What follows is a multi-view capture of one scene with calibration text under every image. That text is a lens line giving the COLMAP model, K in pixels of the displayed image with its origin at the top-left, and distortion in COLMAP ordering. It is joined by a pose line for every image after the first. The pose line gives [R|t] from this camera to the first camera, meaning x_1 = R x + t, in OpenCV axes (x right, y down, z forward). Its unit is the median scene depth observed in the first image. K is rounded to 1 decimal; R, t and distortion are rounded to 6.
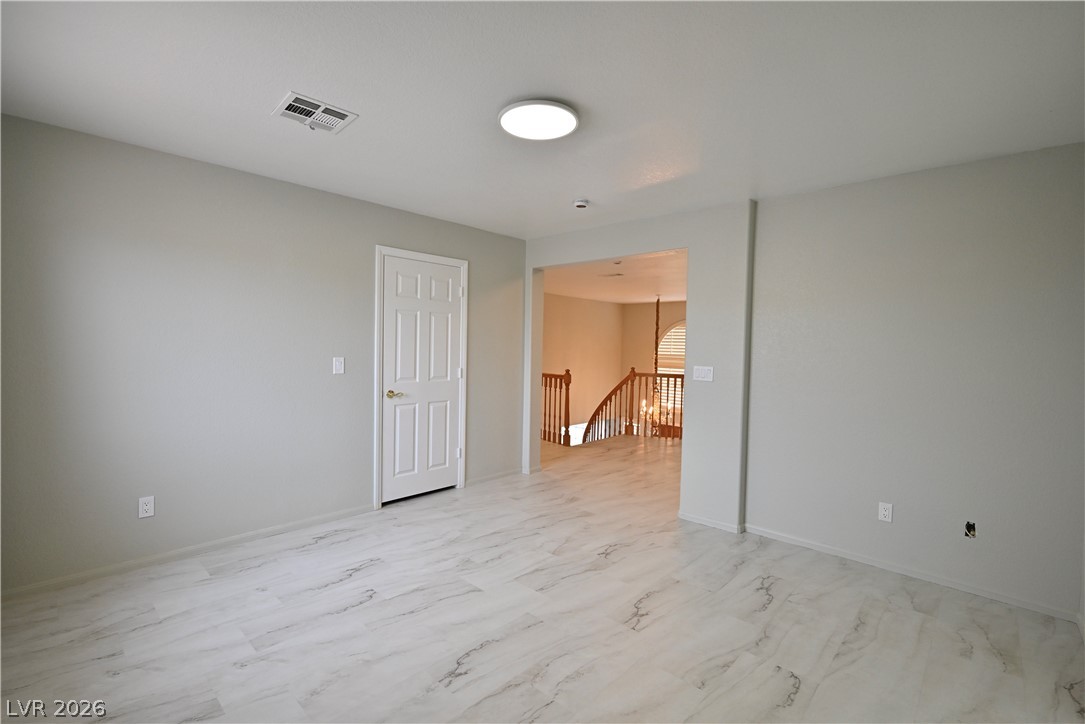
lens RADIAL K [[534.7, 0, 542.4], [0, 534.7, 361.1], [0, 0, 1]] dist [-0.001224, 0.000048]
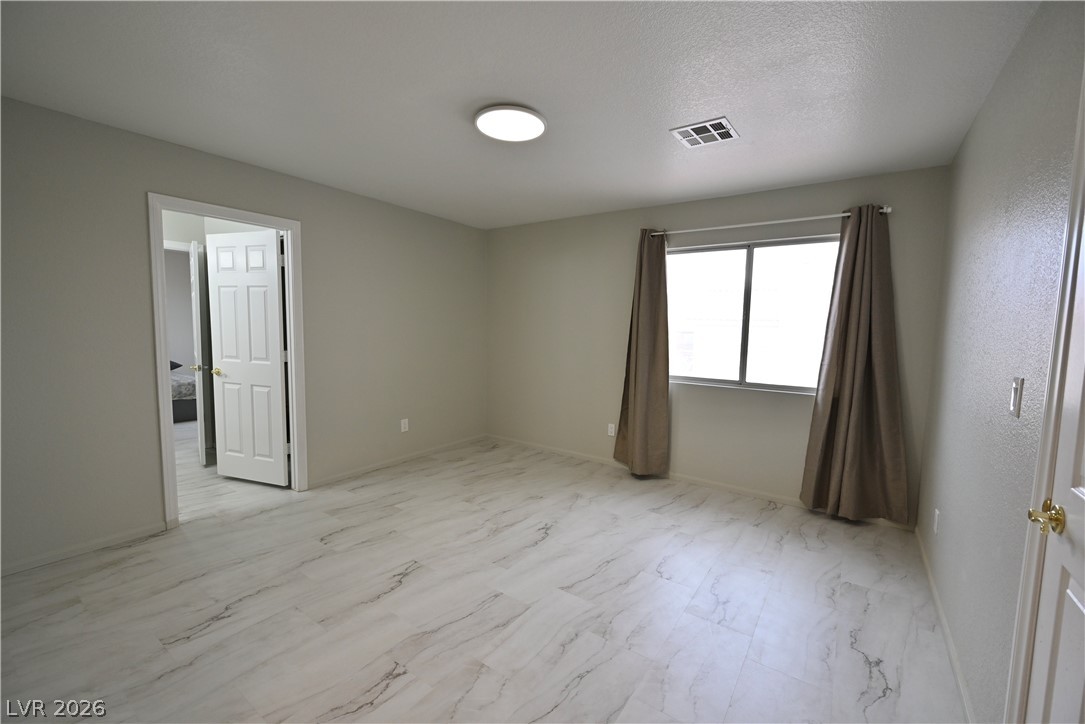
lens RADIAL K [[451.3, 0, 543.6], [0, 451.3, 366.3], [0, 0, 1]] dist [-0.000247, 0.000015]
pose [[-0.989504, -0.027286, -0.141909, 0.039053], [-0.044337, 0.991973, 0.118422, -0.052489], [0.137538, 0.123471, -0.982771, 1.743660]]
